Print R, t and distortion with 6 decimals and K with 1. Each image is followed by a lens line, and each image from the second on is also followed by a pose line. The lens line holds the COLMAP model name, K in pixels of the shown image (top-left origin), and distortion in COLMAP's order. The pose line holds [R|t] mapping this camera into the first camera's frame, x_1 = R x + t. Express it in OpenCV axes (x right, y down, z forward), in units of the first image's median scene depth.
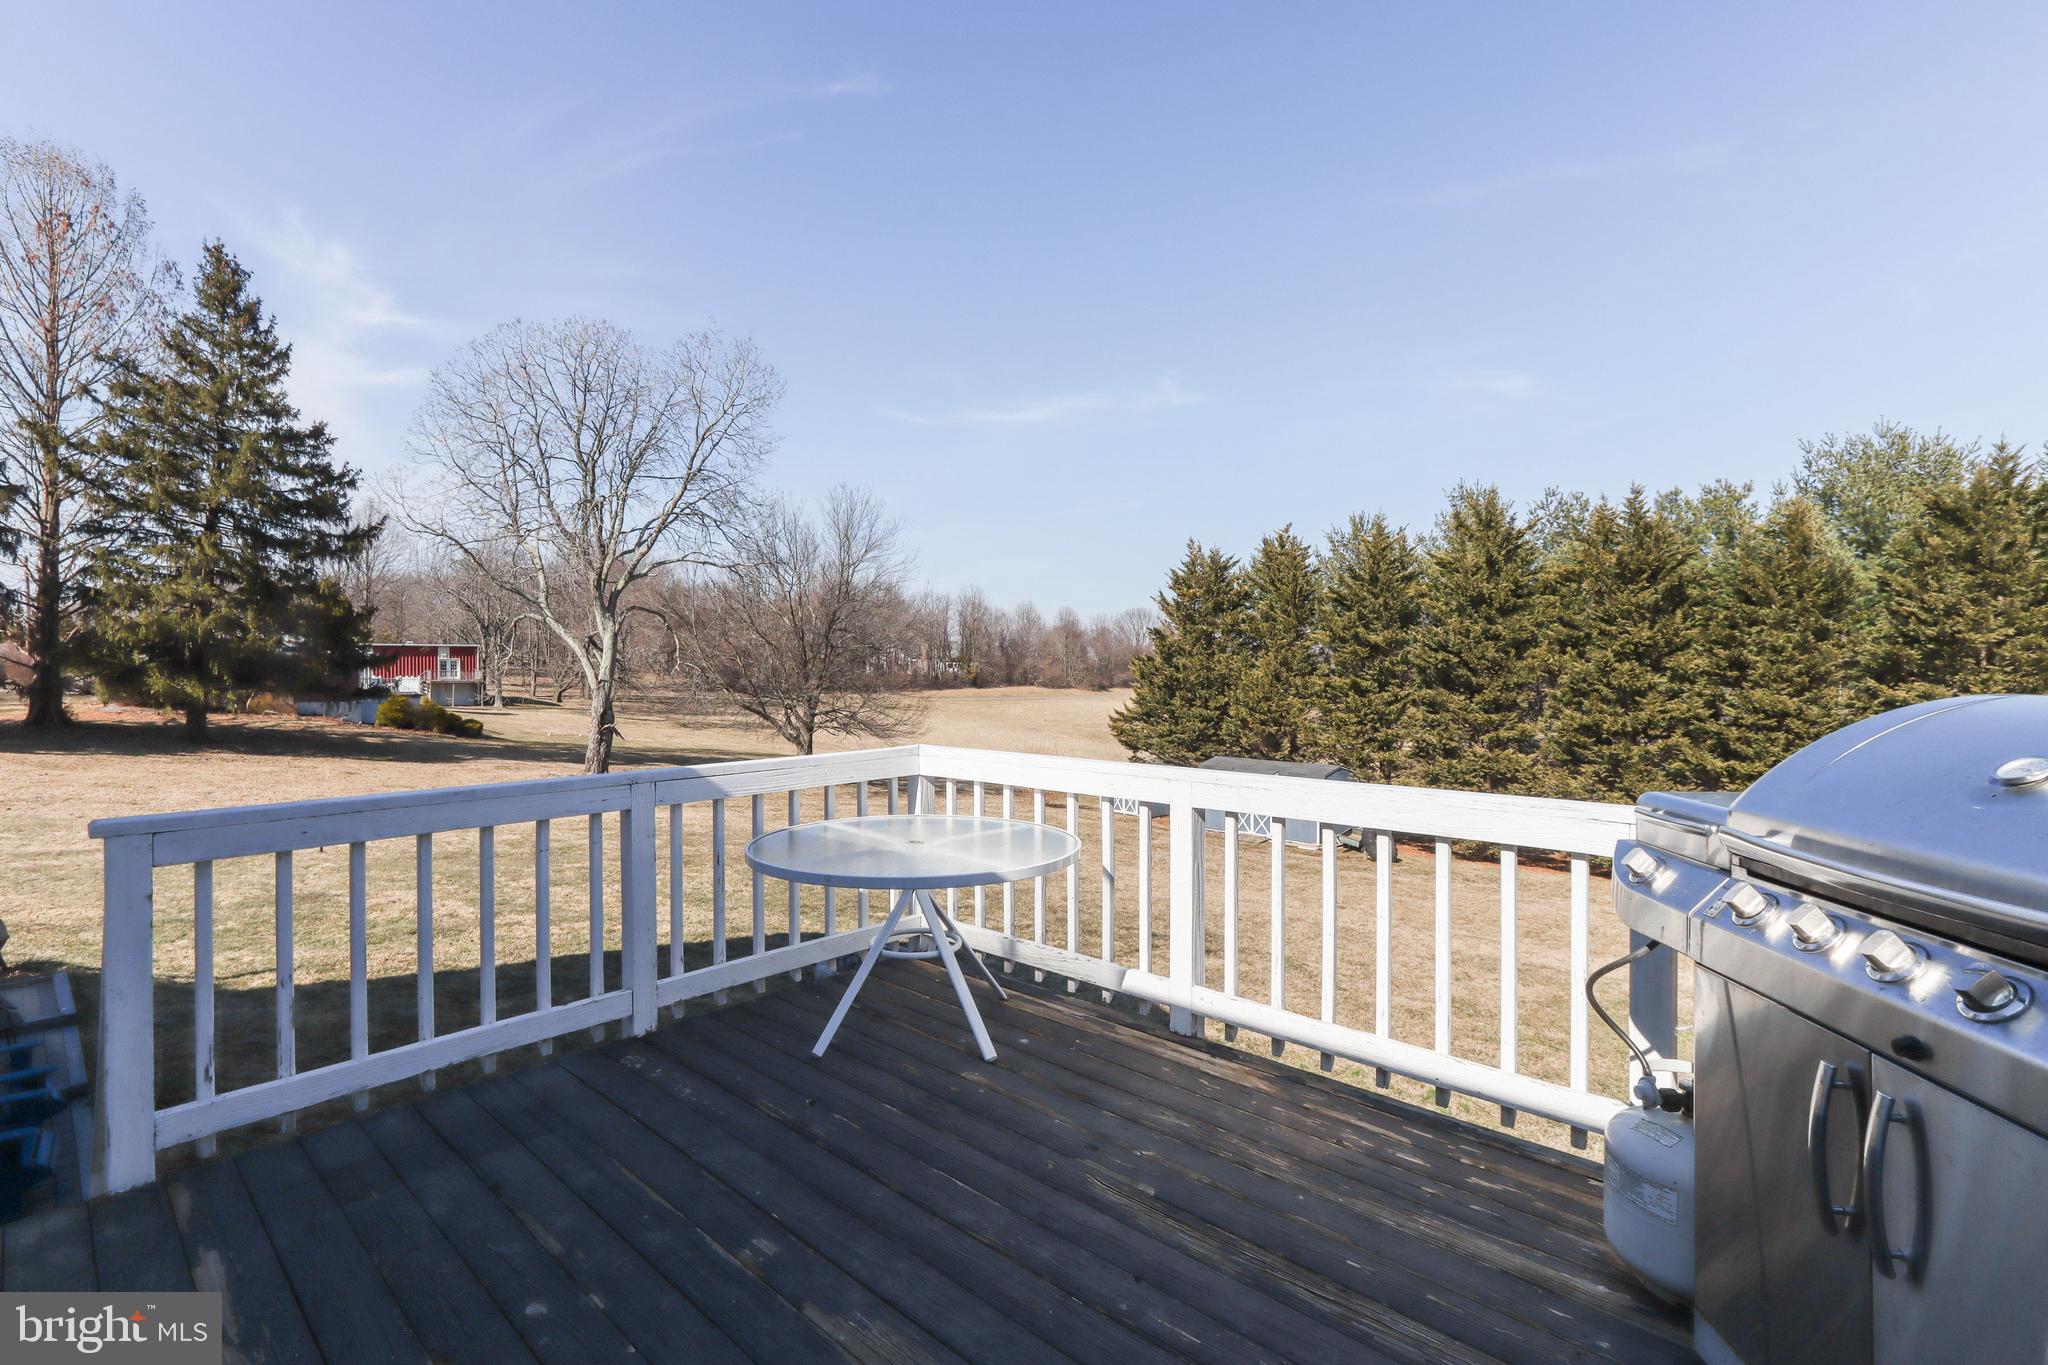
lens RADIAL K [[953.1, 0, 972.6], [0, 953.1, 671.3], [0, 0, 1]] dist [-0.014598, 0.002524]
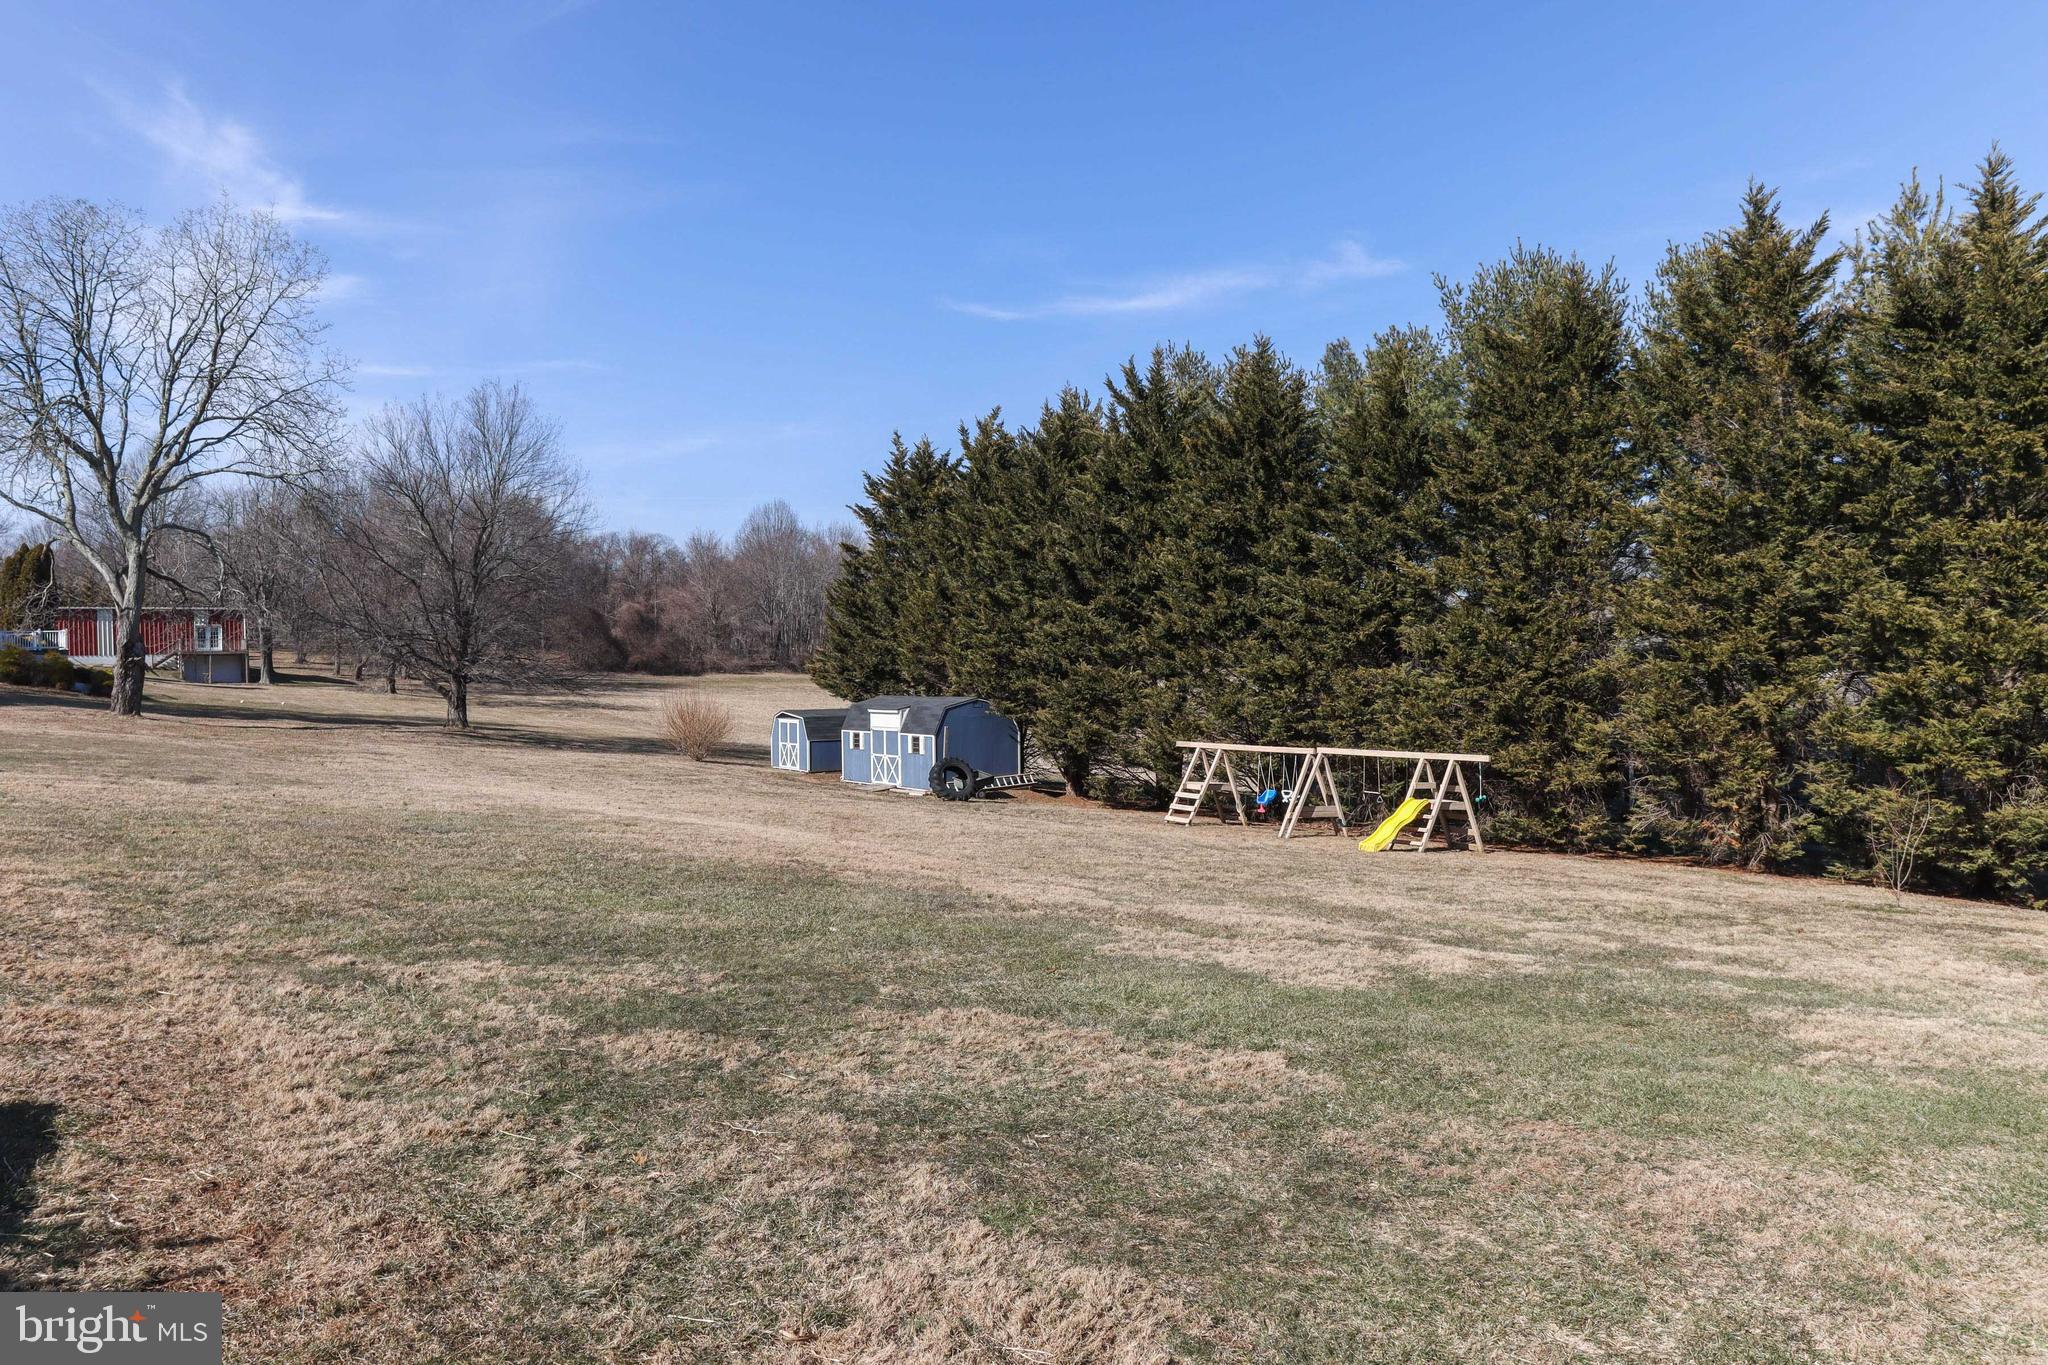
lens RADIAL K [[1343.6, 0, 1010.4], [0, 1343.6, 672.8], [0, 0, 1]] dist [-0.044163, 0.006315]
pose [[0.994843, -0.014678, -0.100355, 0.252697], [0.014946, 0.999886, 0.001913, 0.036390], [0.100316, -0.003403, 0.994950, -0.068152]]
